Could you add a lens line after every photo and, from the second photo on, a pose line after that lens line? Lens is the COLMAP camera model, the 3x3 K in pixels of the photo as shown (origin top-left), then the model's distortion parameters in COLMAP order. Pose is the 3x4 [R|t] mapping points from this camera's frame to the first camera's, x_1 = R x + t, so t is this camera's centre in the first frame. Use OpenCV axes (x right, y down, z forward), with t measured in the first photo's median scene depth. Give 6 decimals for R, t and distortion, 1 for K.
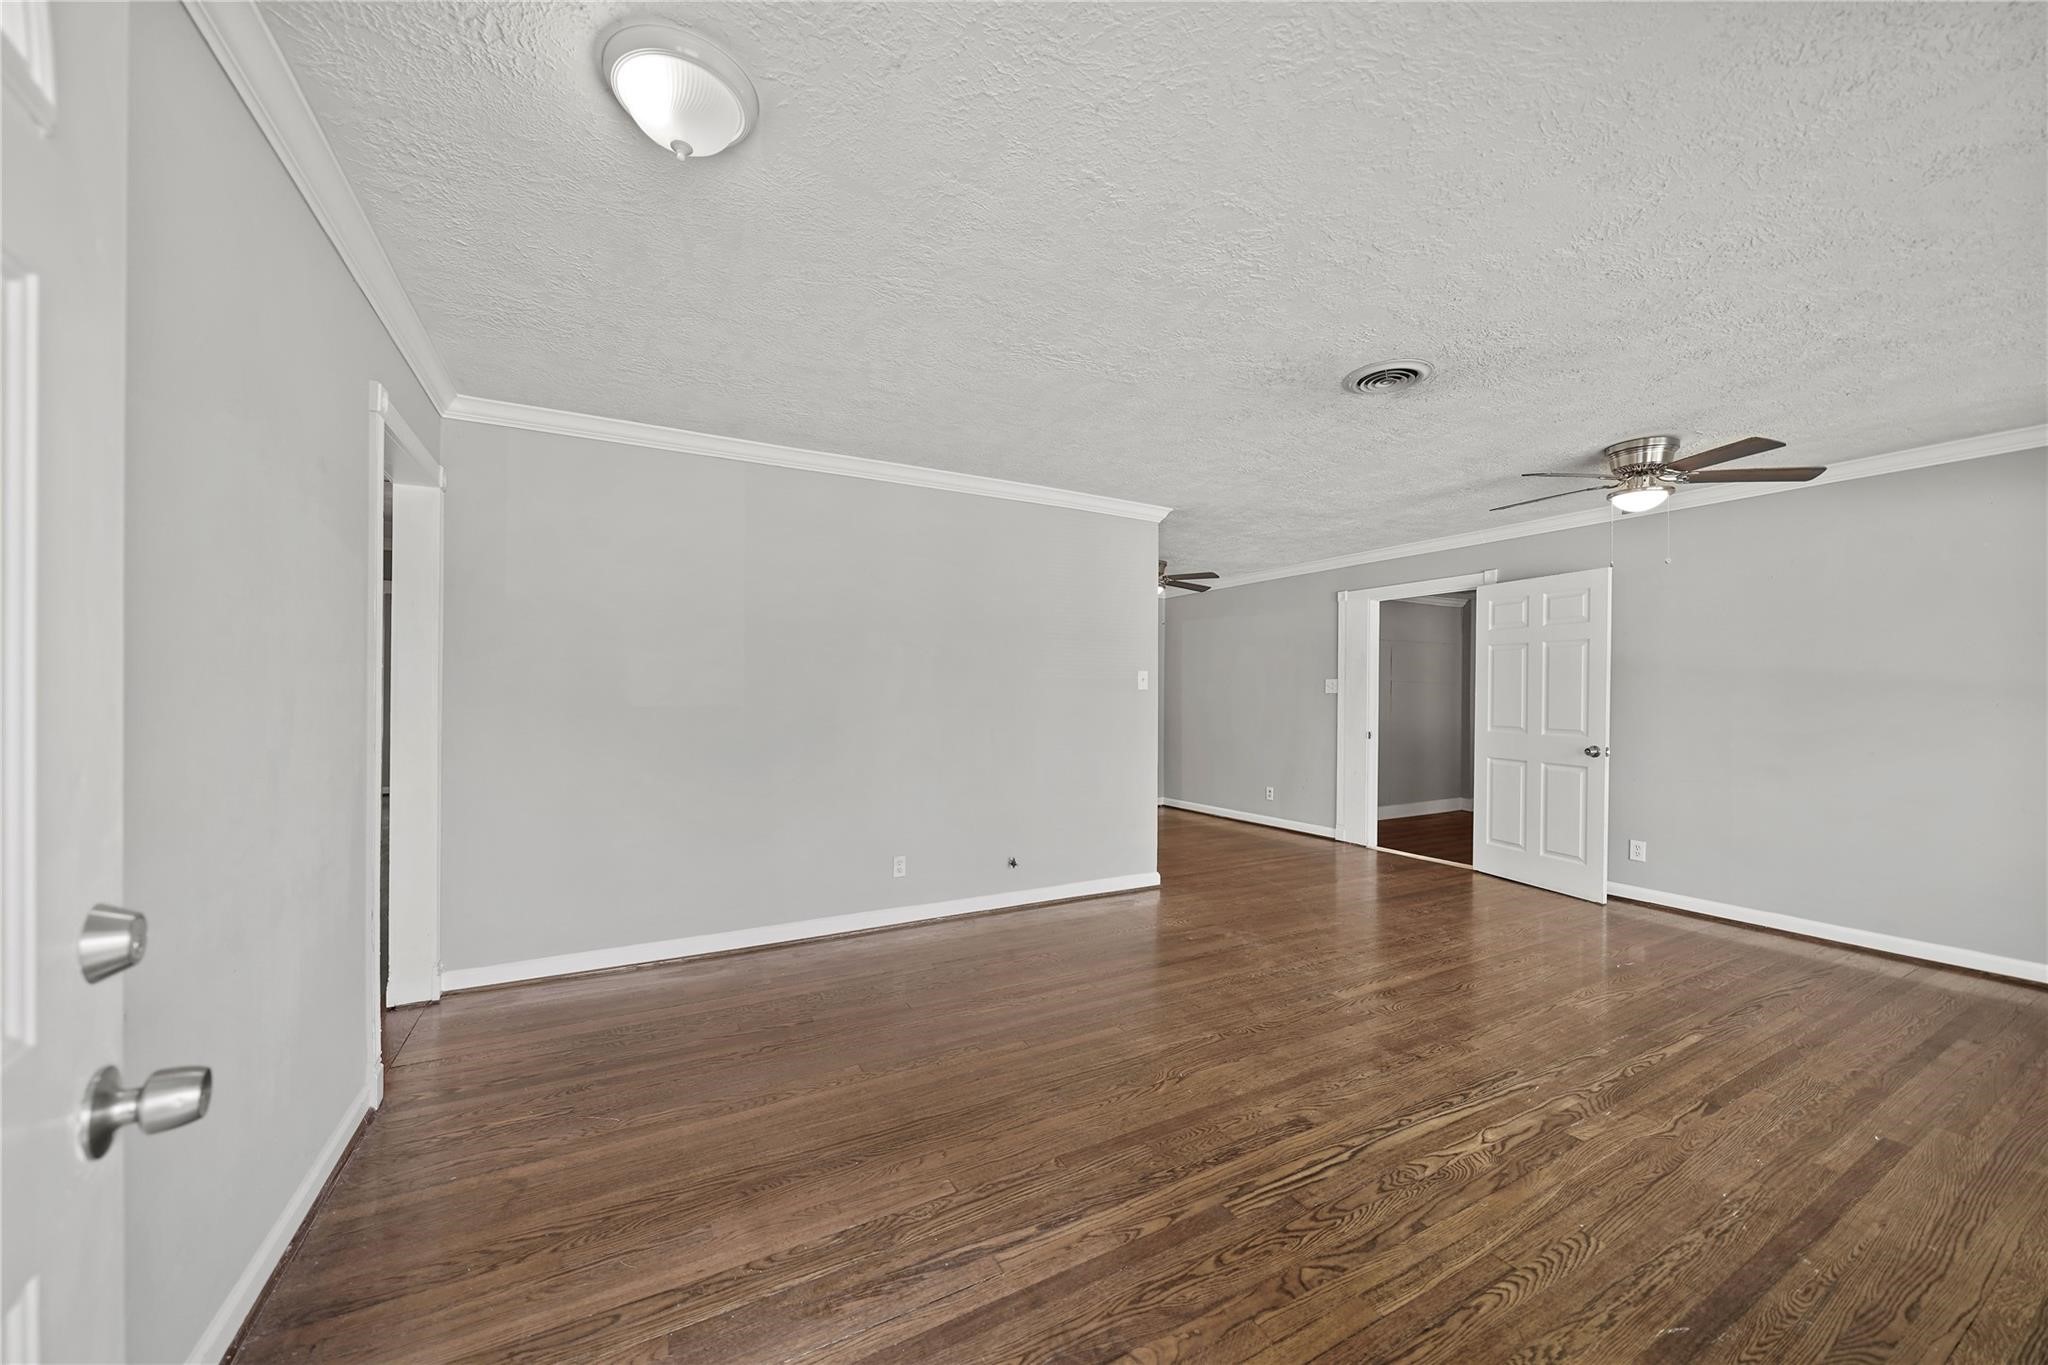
lens RADIAL K [[744.4, 0, 1018.8], [0, 744.4, 704.1], [0, 0, 1]] dist [-0.001878, -0.000081]
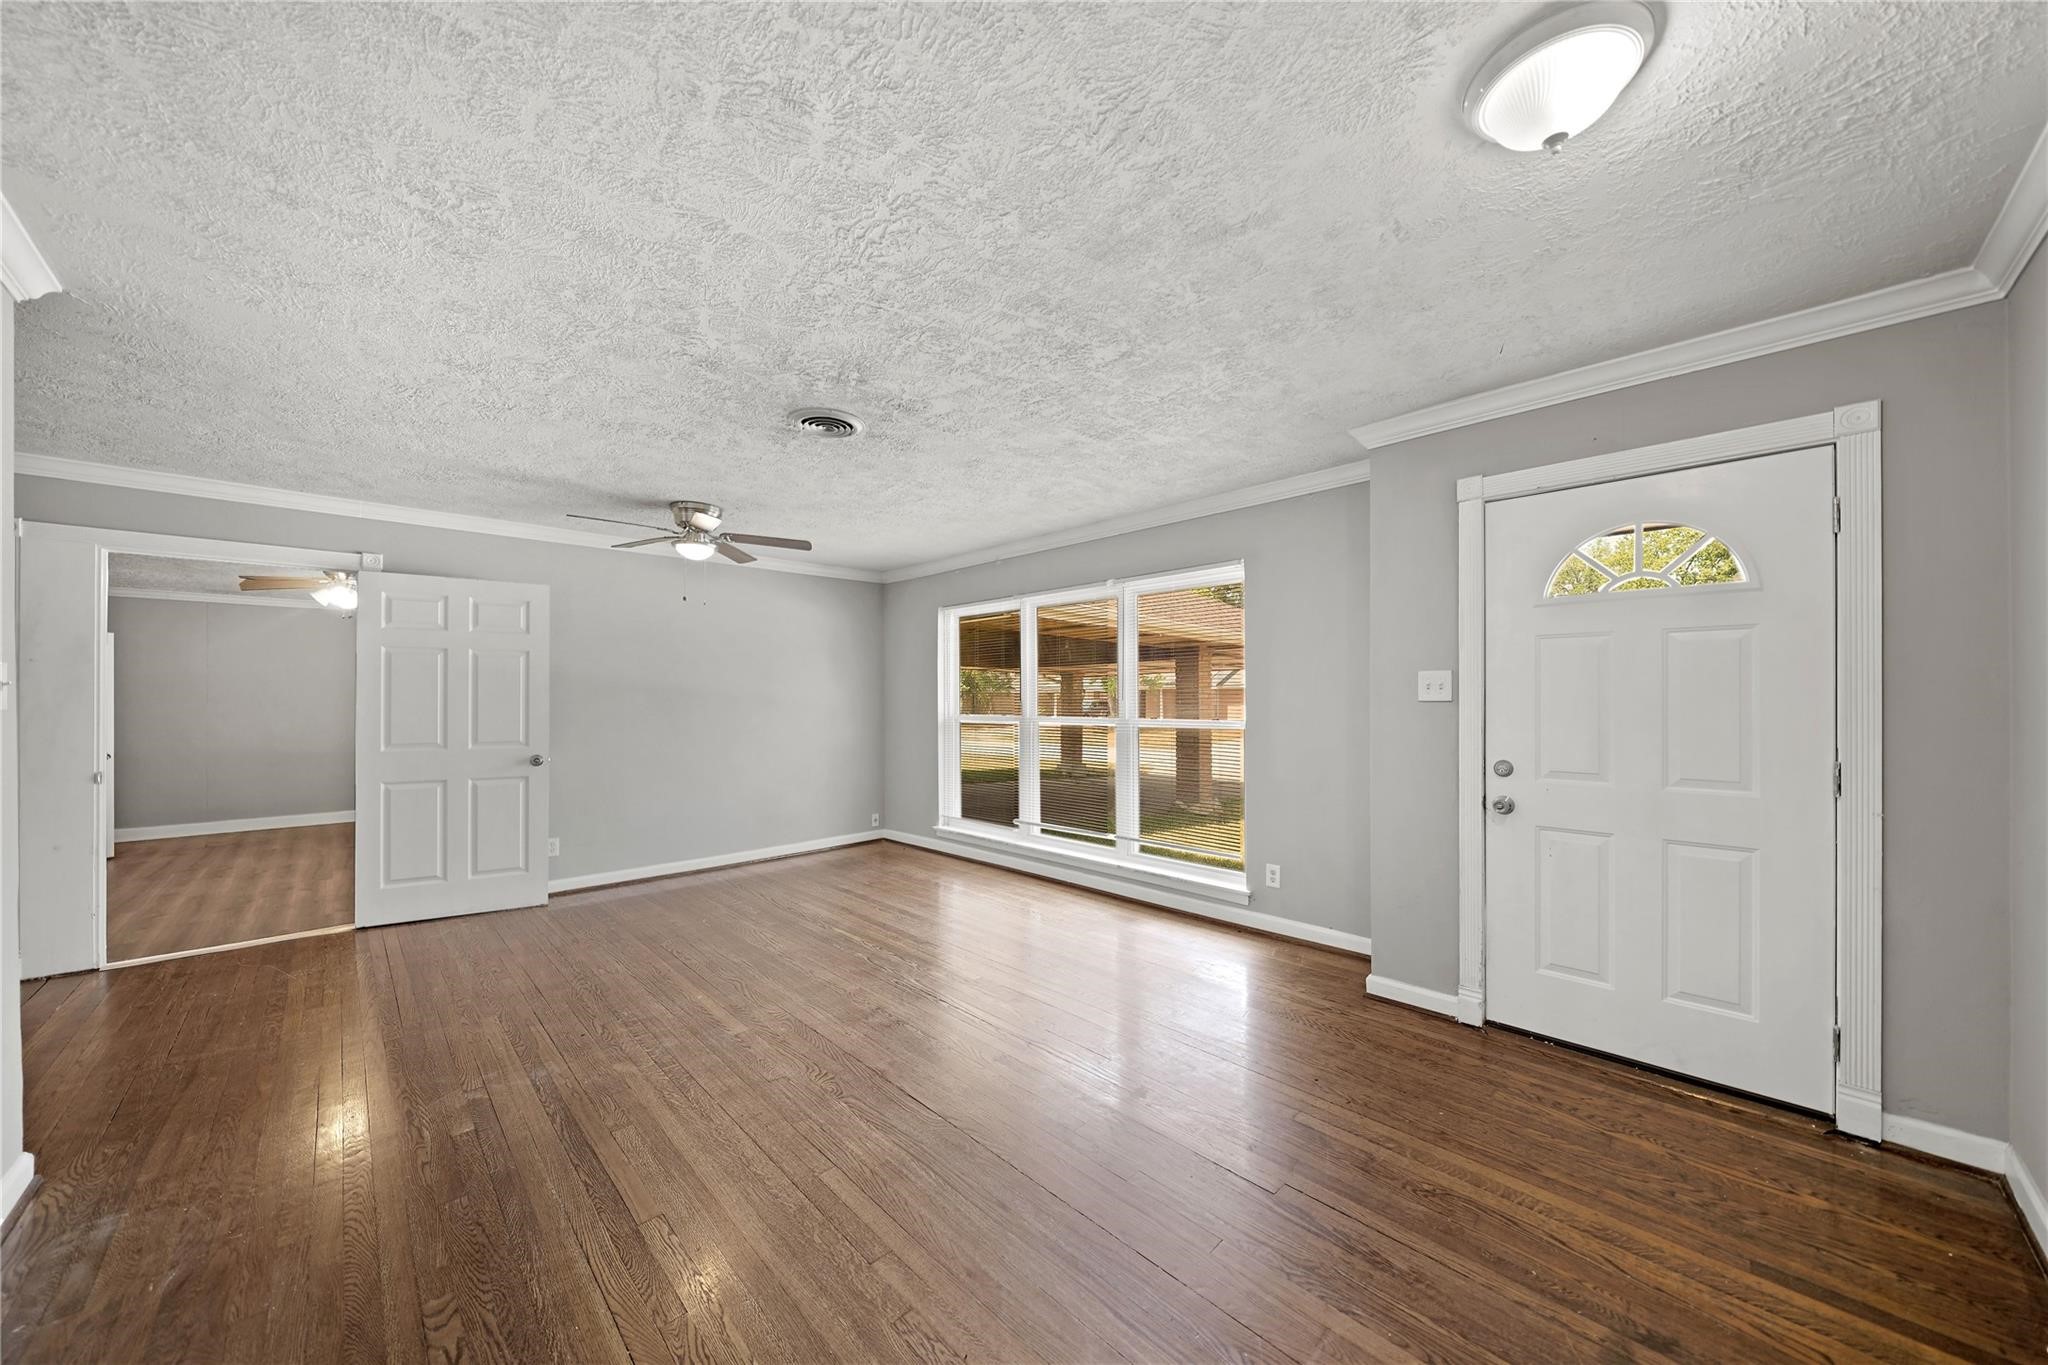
lens RADIAL K [[702.7, 0, 1042.2], [0, 702.7, 690.6], [0, 0, 1]] dist [-0.001782, 0.000010]
pose [[-0.281766, 0.005645, 0.959467, -0.488885], [0.012059, 0.999925, -0.002342, -0.030451], [-0.959407, 0.010911, -0.281813, 0.805649]]
